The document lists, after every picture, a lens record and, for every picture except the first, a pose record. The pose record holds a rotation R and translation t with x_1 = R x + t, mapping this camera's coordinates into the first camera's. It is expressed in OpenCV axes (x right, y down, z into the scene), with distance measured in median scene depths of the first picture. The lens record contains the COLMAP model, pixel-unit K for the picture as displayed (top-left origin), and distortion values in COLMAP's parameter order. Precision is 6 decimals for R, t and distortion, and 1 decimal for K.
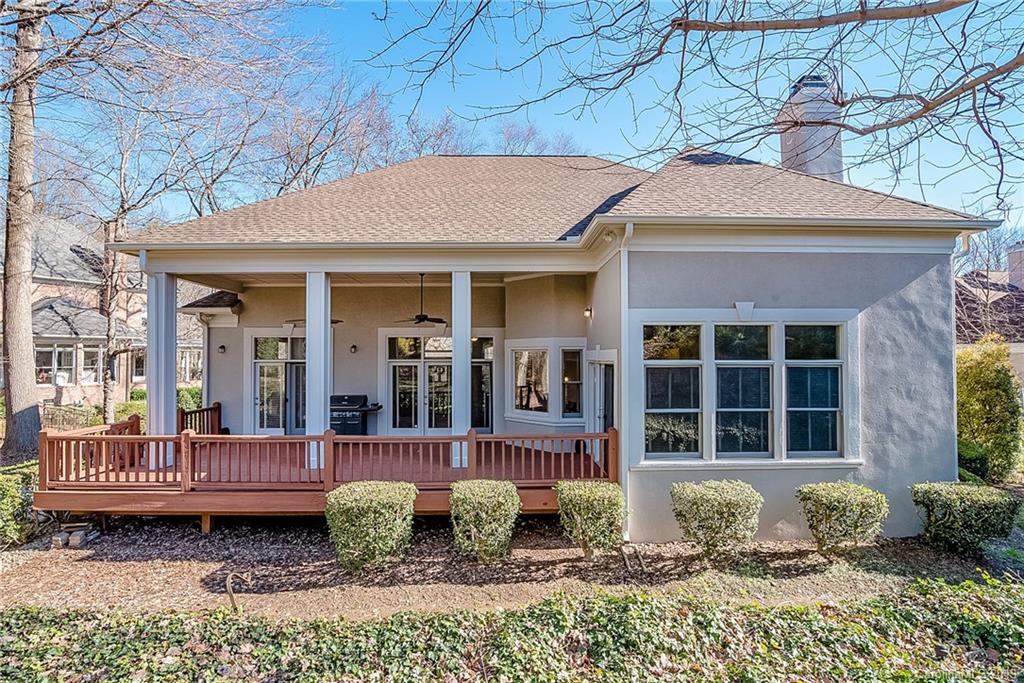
lens RADIAL K [[473.7, 0, 512.7], [0, 473.7, 342.6], [0, 0, 1]] dist [-0.016476, 0.000933]
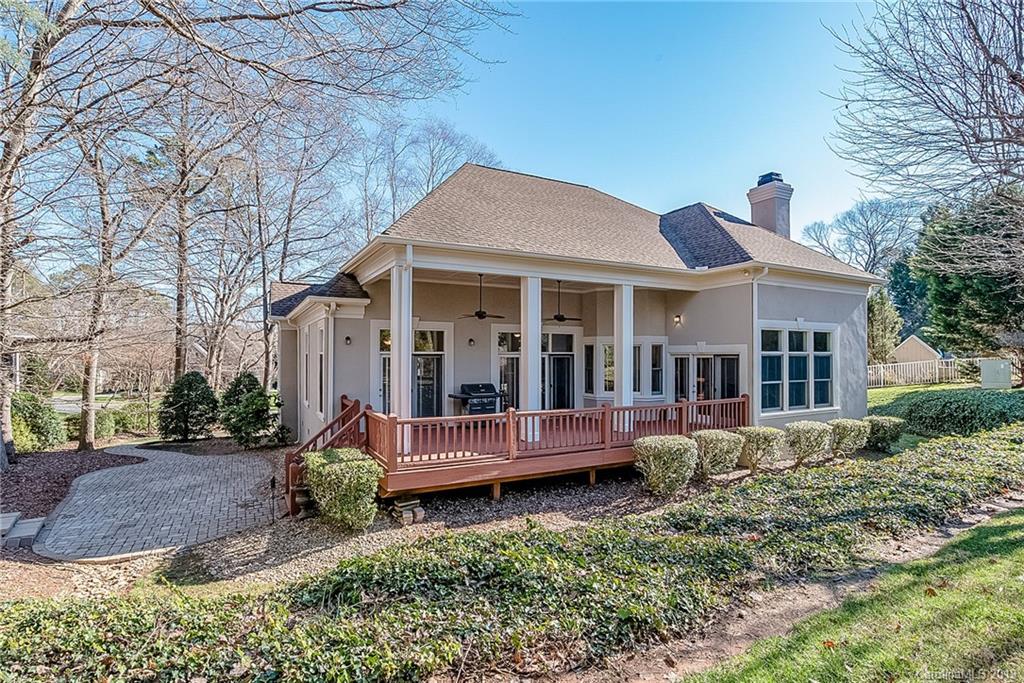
lens RADIAL K [[473.7, 0, 504.8], [0, 473.7, 344.1], [0, 0, 1]] dist [-0.016476, 0.000933]
pose [[0.900359, 0.011747, 0.434990, -1.174999], [-0.017778, 0.999794, 0.009798, 0.011075], [-0.434785, -0.016555, 0.900382, -0.064097]]
